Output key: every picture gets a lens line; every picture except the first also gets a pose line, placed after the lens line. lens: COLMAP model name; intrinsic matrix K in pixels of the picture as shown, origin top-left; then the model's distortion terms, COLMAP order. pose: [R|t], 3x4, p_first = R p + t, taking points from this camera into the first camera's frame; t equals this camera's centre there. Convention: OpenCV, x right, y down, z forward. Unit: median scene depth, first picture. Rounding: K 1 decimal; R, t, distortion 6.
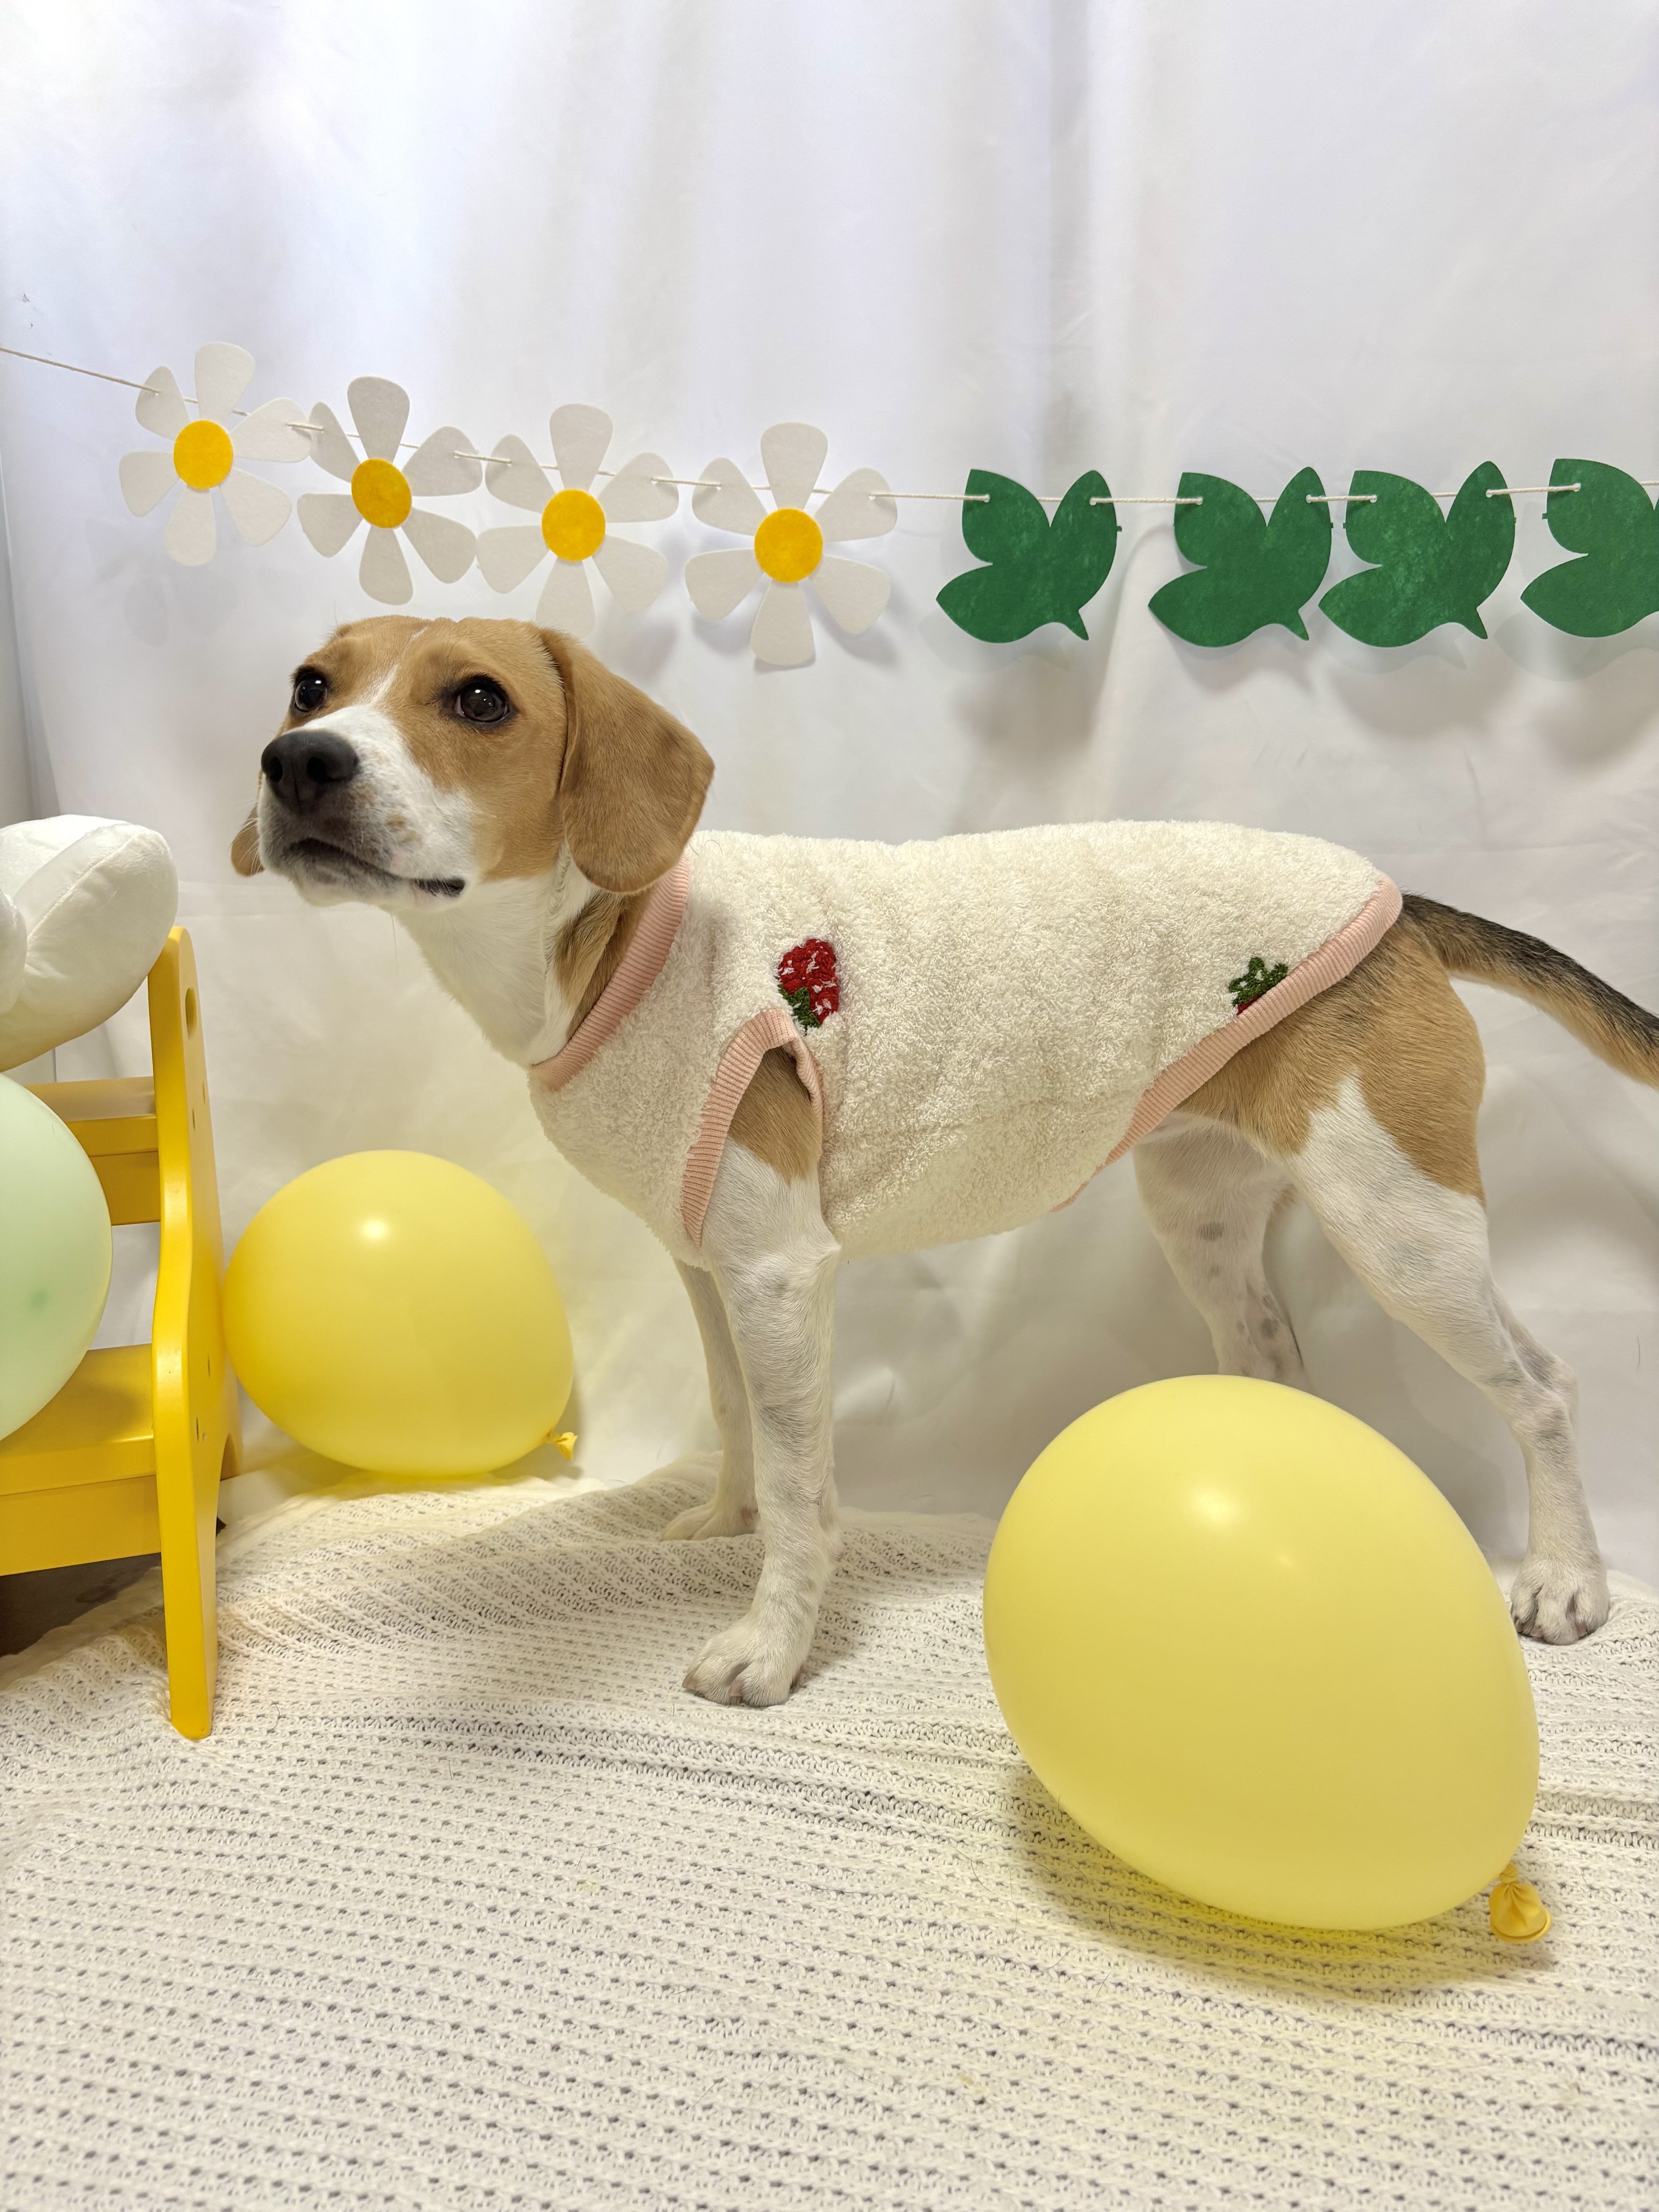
lens RADIAL K [[1810.8, 0, 818.6], [0, 1810.8, 1094.7], [0, 0, 1]] dist [0.060950, -0.057739]
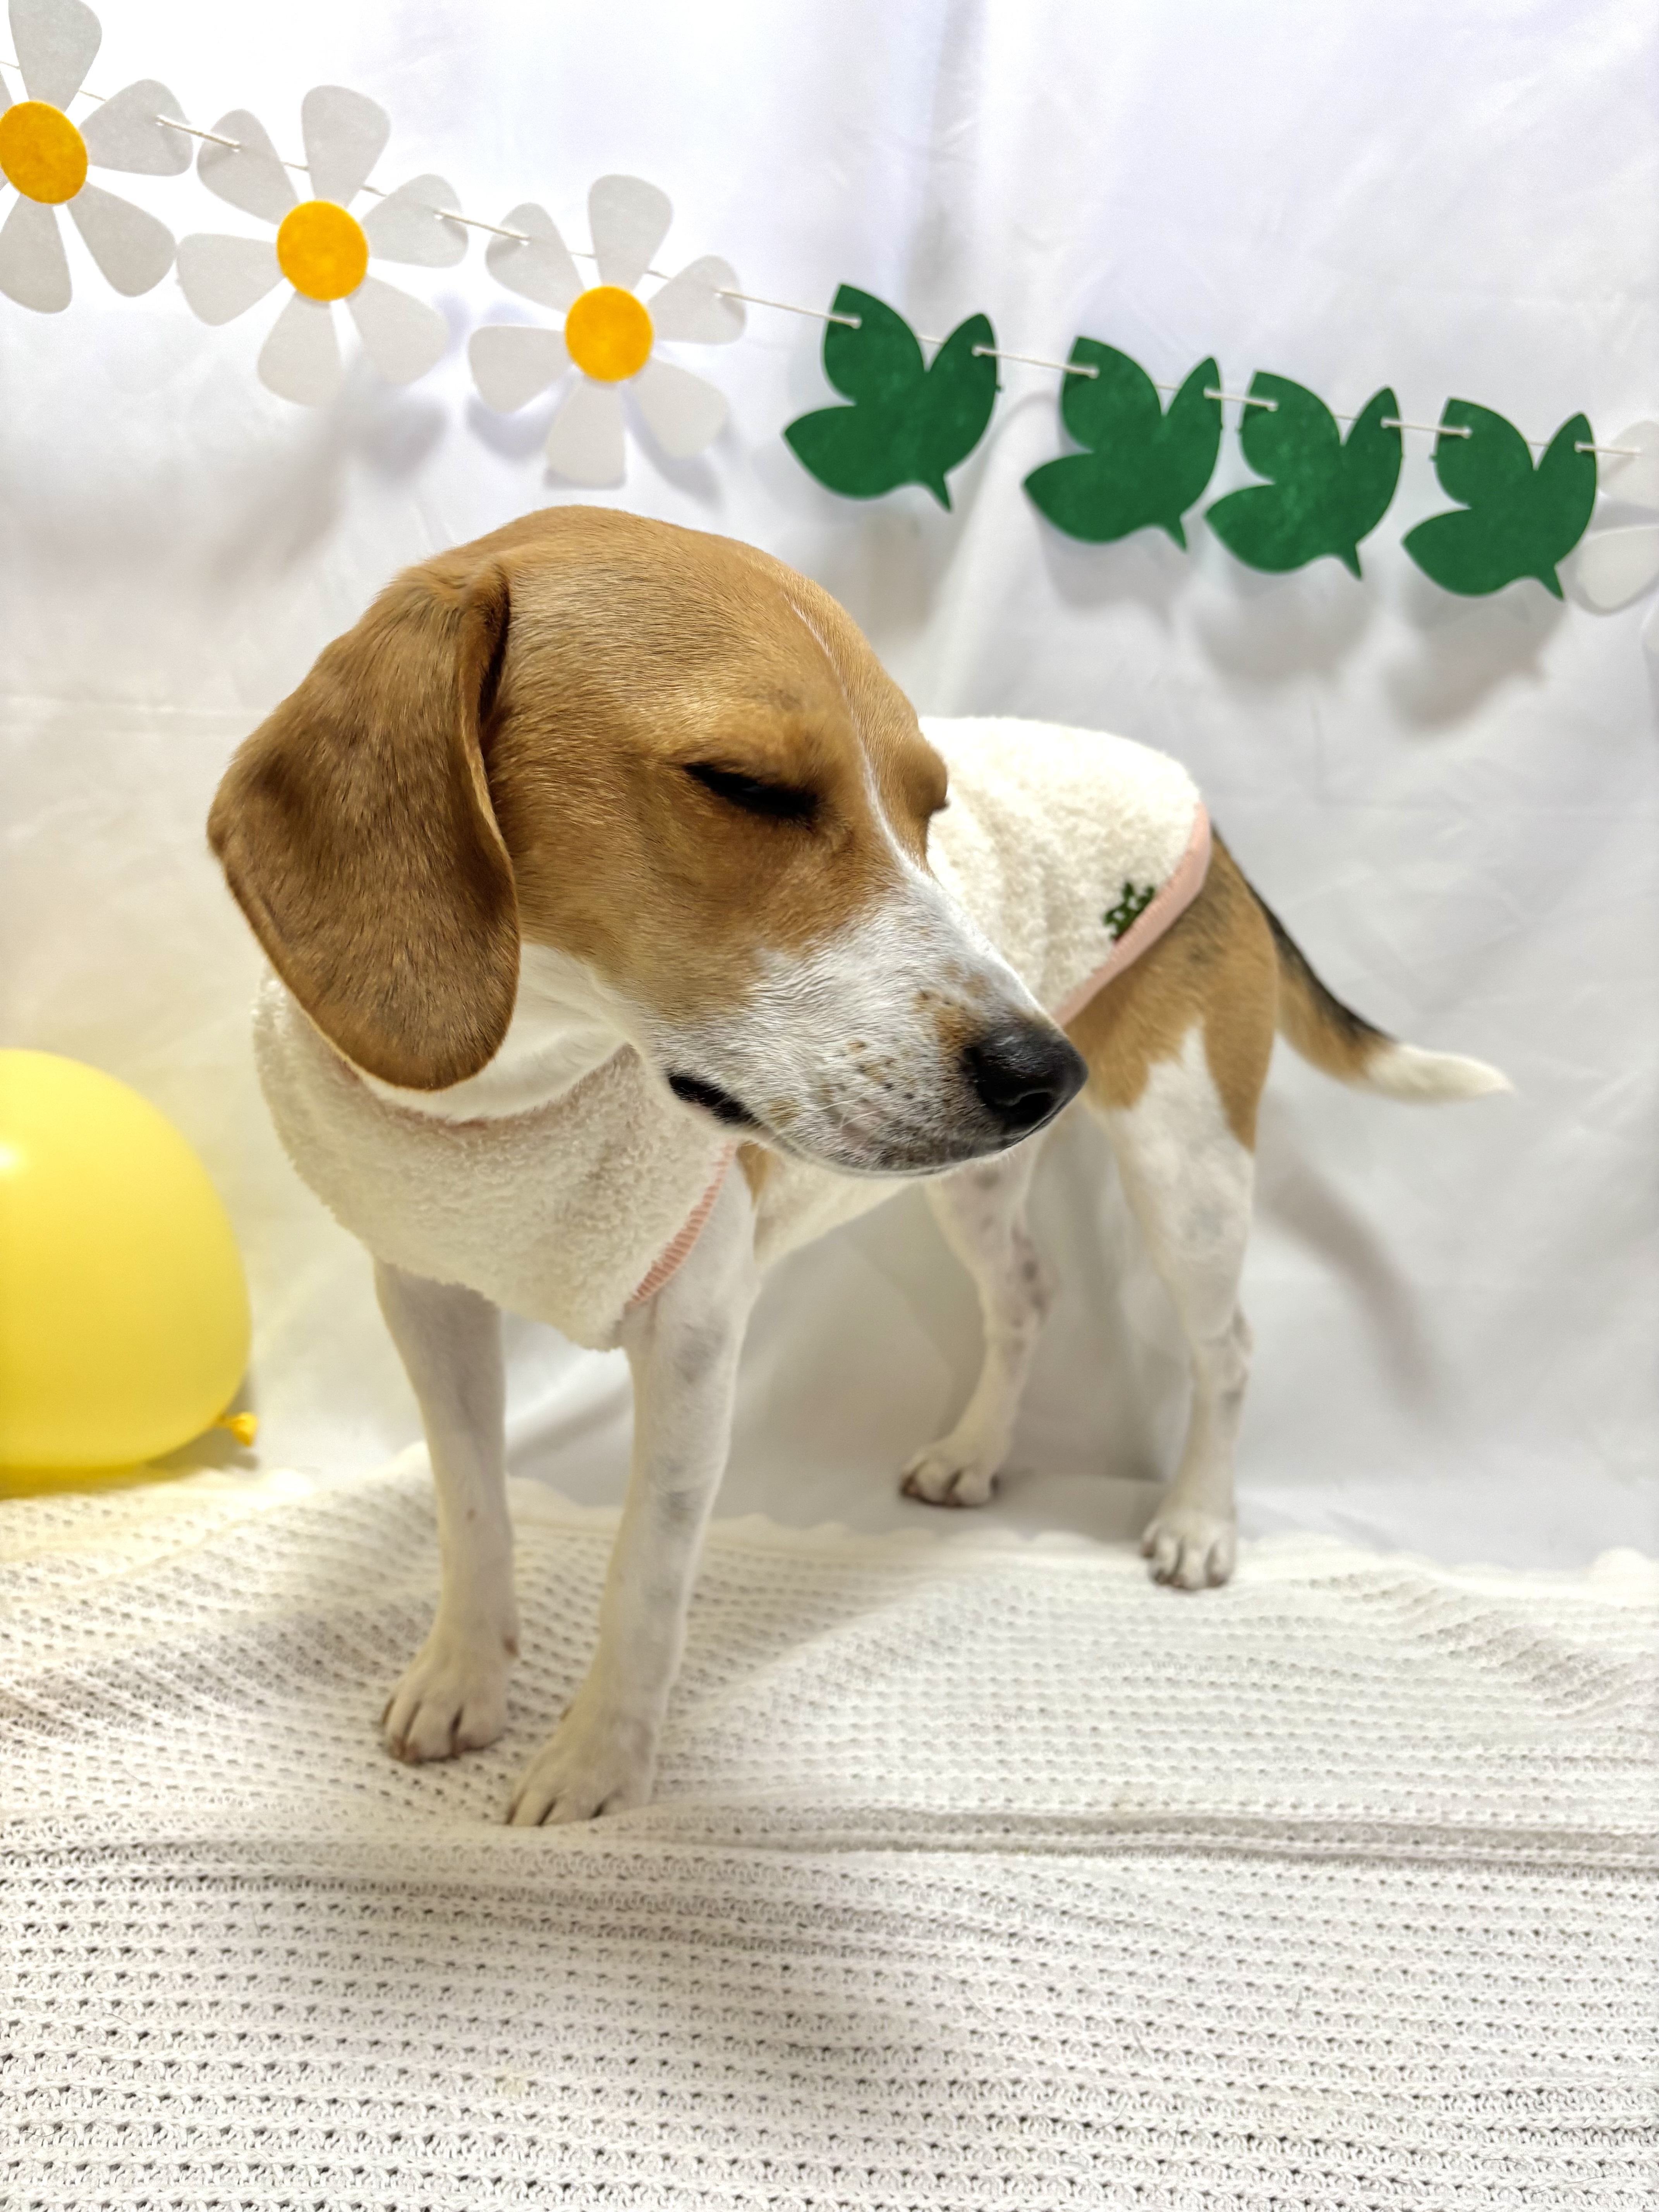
lens RADIAL K [[1810.8, 0, 820.8], [0, 1810.8, 1092.3], [0, 0, 1]] dist [0.060950, -0.057739]
pose [[0.935714, 0.040510, 0.350425, -0.213614], [-0.070514, 0.994815, 0.073284, -0.036458], [-0.345640, -0.093283, 0.933719, 0.196032]]
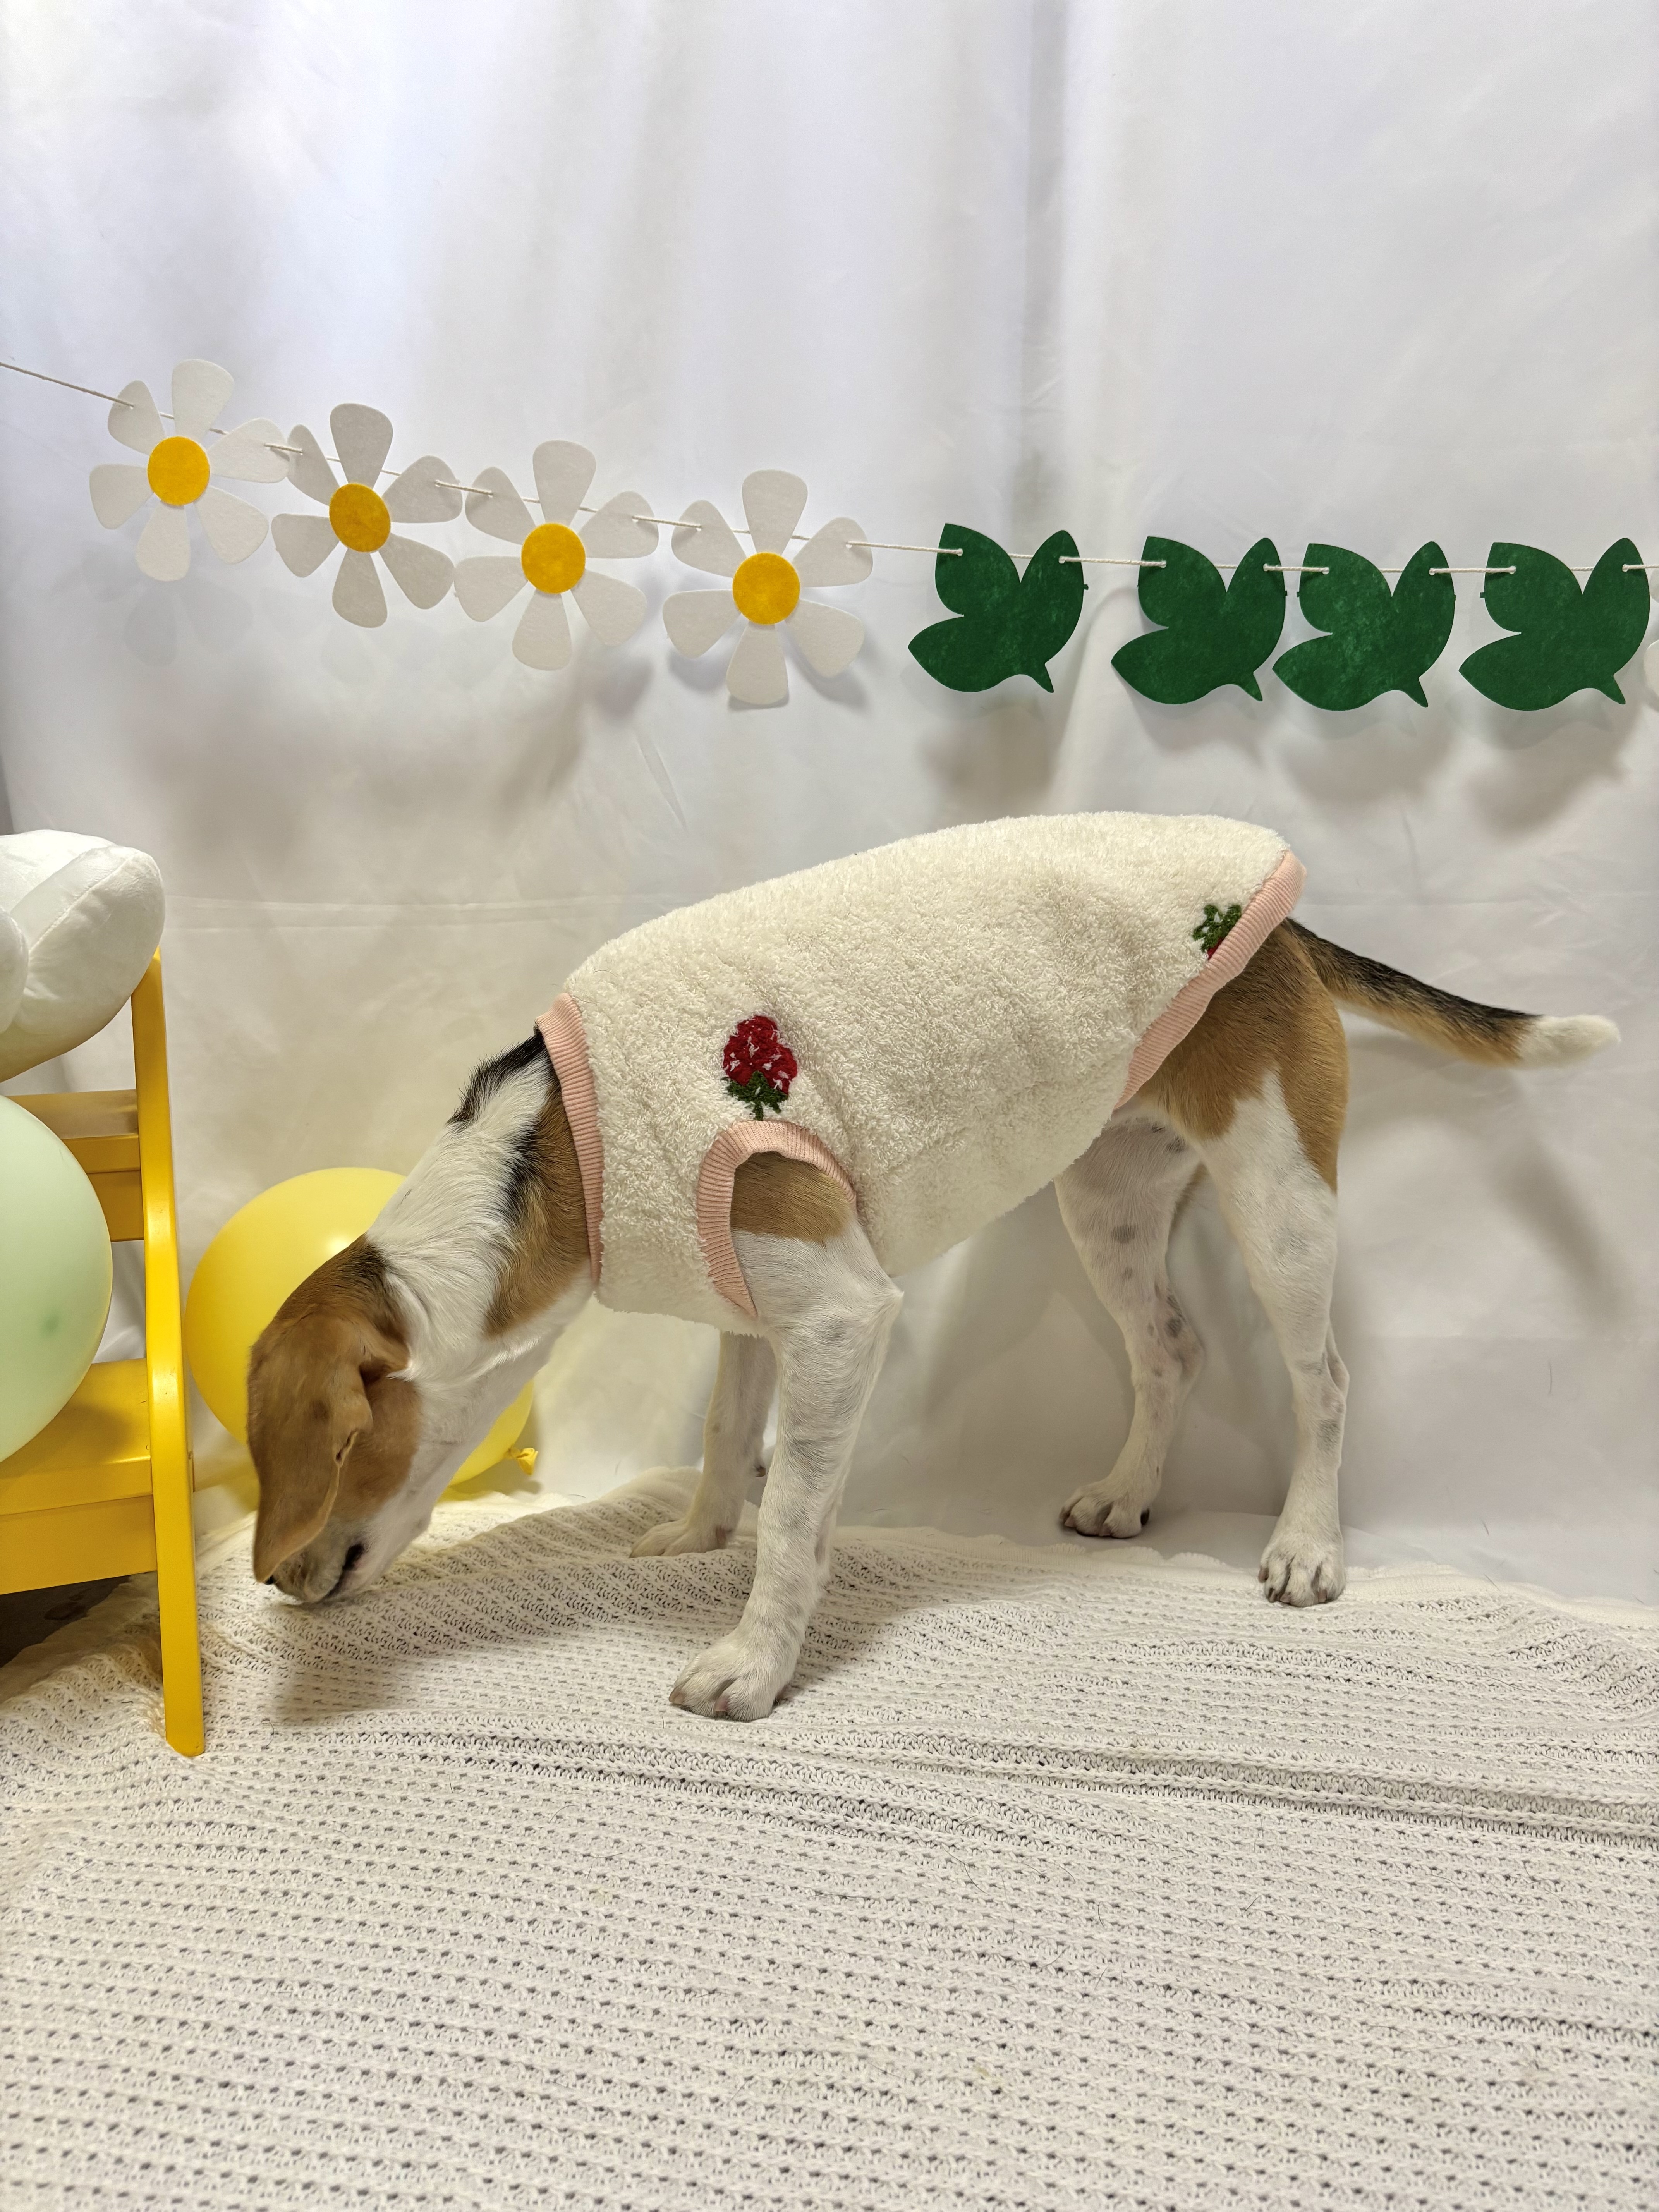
lens RADIAL K [[1810.8, 0, 828.7], [0, 1810.8, 1098.2], [0, 0, 1]] dist [0.060950, -0.057739]
pose [[0.996423, 0.018014, 0.082564, -0.065779], [-0.018324, 0.999828, 0.003002, -0.018386], [-0.082495, -0.004504, 0.996581, -0.031960]]
